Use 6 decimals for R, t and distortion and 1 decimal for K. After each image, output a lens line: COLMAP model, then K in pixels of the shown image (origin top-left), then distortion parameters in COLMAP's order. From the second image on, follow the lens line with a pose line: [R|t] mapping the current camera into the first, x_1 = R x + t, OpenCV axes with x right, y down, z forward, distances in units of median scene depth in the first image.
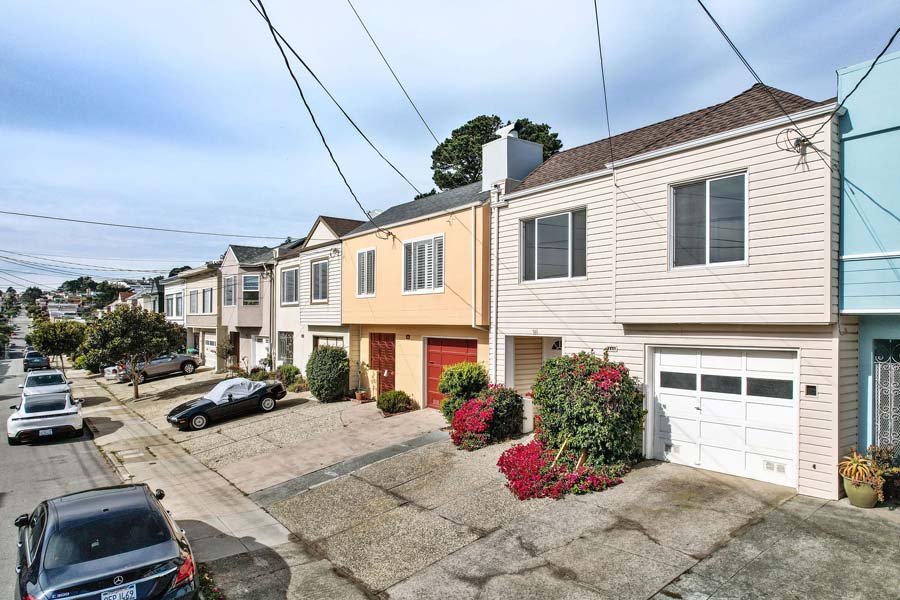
lens RADIAL K [[589.7, 0, 449.4], [0, 589.7, 309.1], [0, 0, 1]] dist [-0.060837, 0.048588]
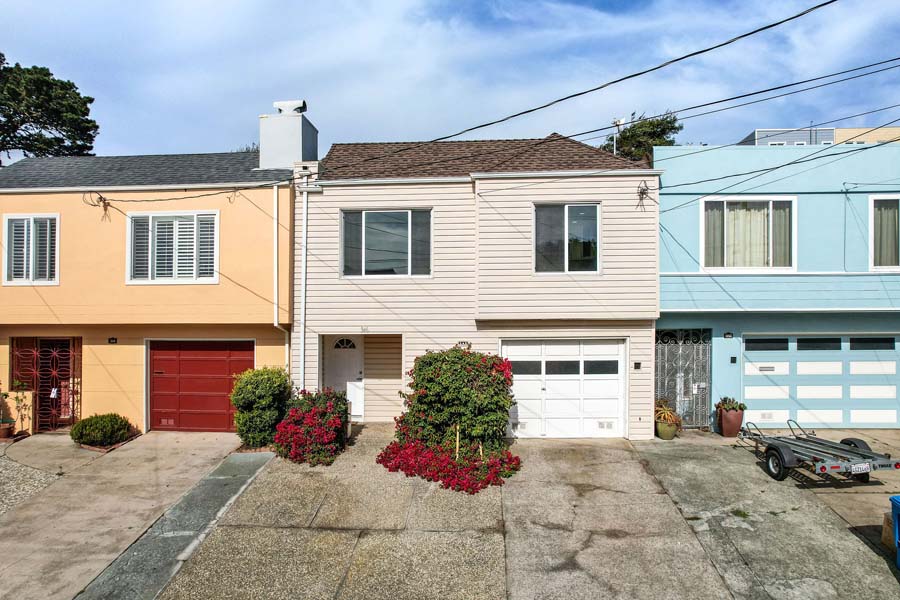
lens RADIAL K [[589.7, 0, 454.8], [0, 589.7, 309.1], [0, 0, 1]] dist [-0.060837, 0.048588]
pose [[0.638416, 0.011123, 0.769611, -0.640135], [-0.010653, 0.999927, -0.005615, 0.011776], [-0.769618, -0.004614, 0.638488, 0.357299]]
